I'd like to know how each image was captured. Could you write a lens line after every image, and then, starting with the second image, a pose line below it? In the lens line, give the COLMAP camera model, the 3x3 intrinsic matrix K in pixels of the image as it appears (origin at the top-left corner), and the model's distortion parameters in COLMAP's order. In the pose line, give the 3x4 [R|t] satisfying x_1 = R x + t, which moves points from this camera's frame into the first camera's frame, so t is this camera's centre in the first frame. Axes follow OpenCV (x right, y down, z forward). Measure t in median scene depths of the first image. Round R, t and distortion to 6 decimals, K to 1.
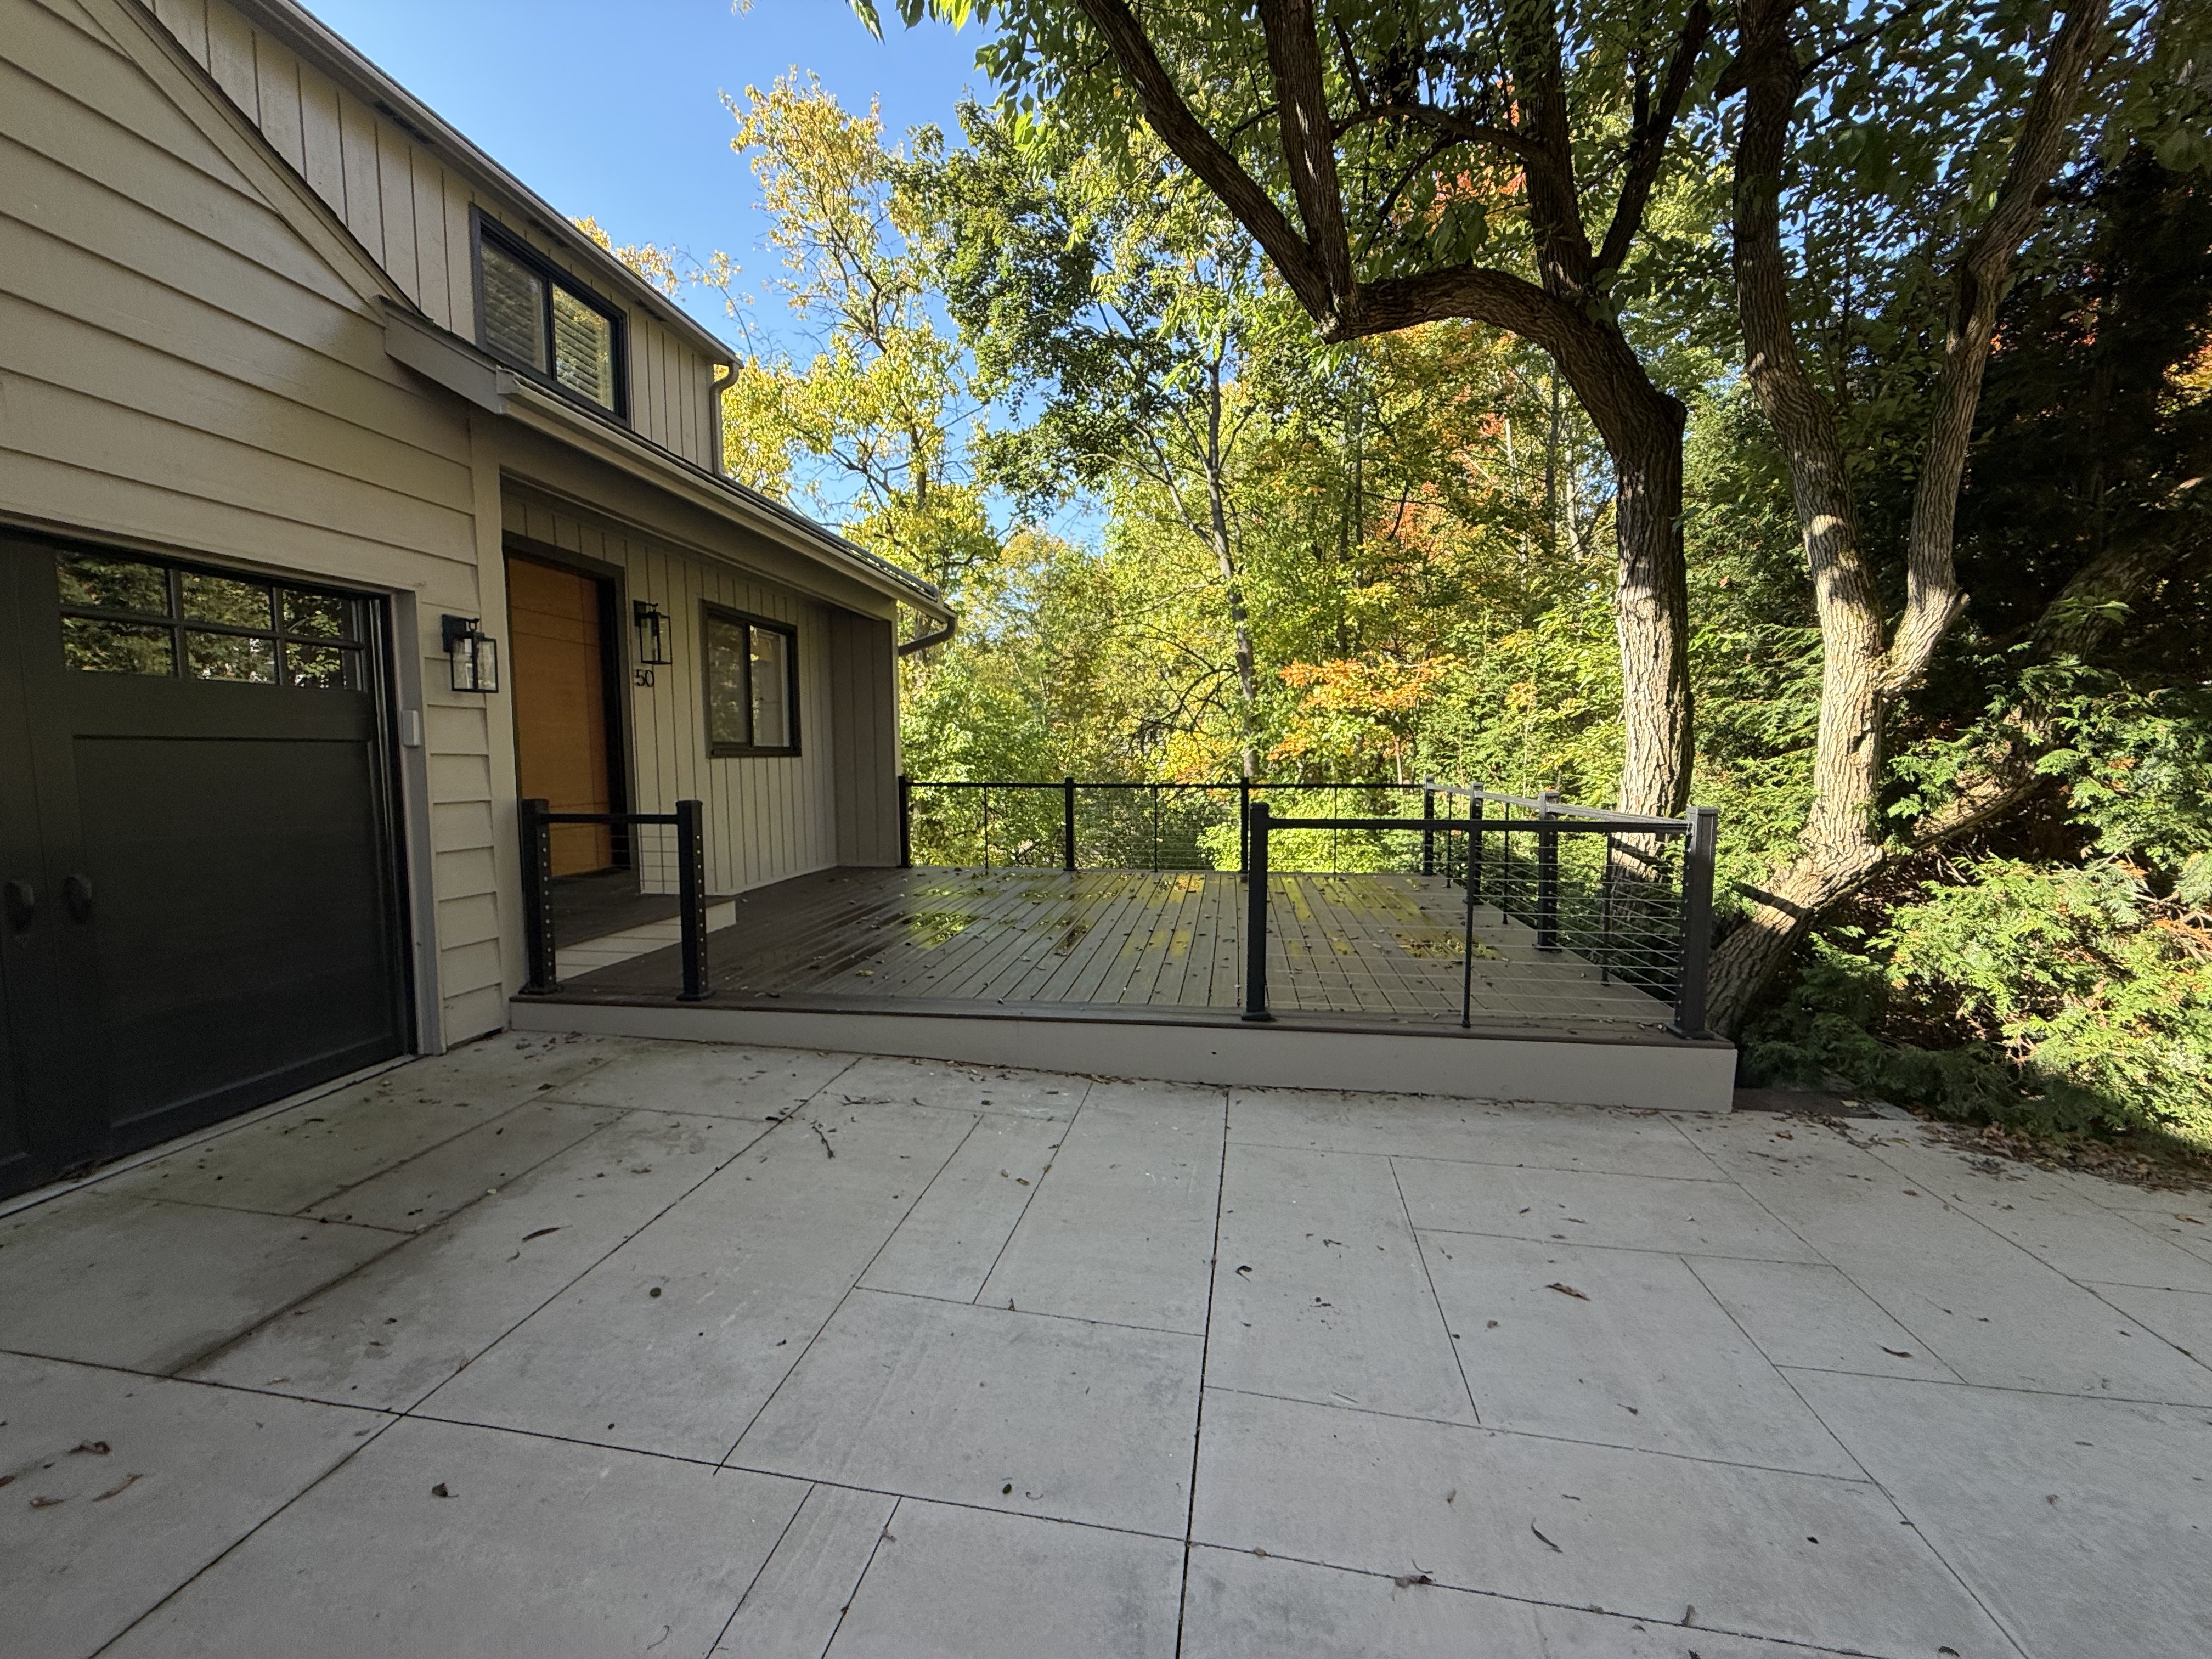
lens RADIAL K [[875.9, 0, 1093.9], [0, 875.9, 831.3], [0, 0, 1]] dist [0.001264, 0.000171]
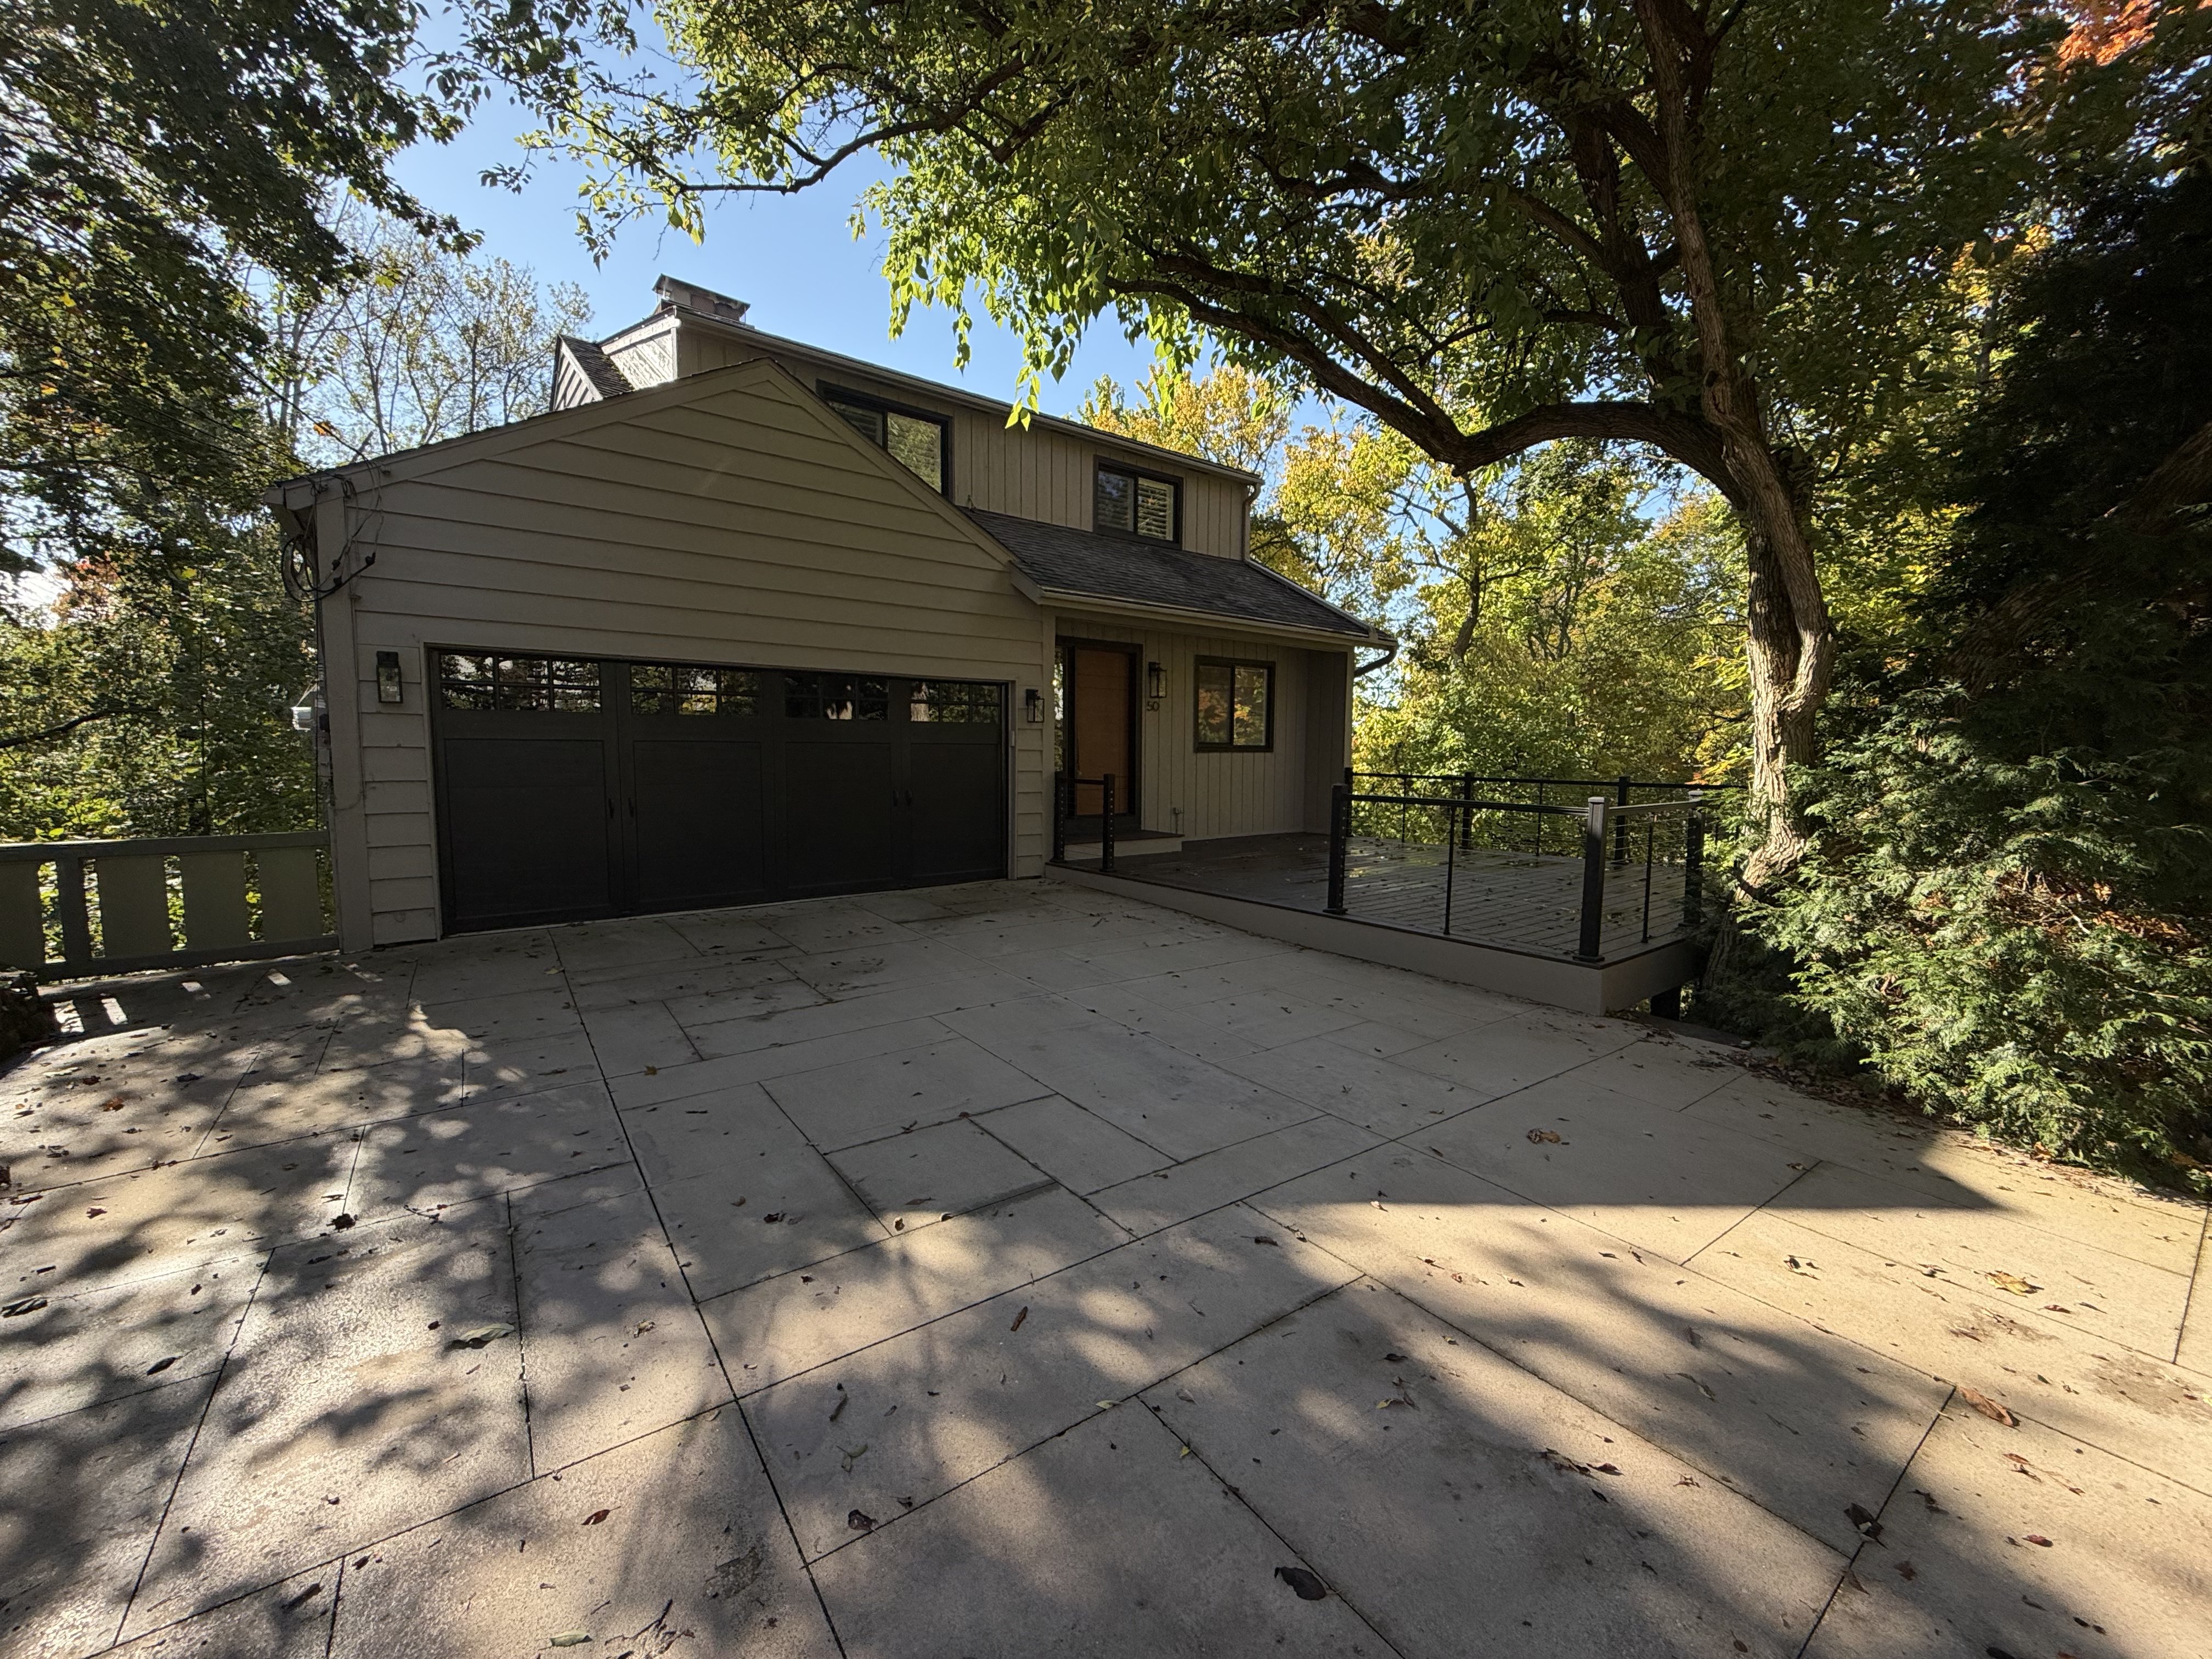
lens RADIAL K [[875.9, 0, 1099.0], [0, 875.9, 828.7], [0, 0, 1]] dist [0.001264, 0.000171]
pose [[0.724271, 0.070956, -0.685854, 0.810923], [-0.067189, 0.997220, 0.032217, 0.022770], [0.686234, 0.022748, 0.727025, -0.431025]]
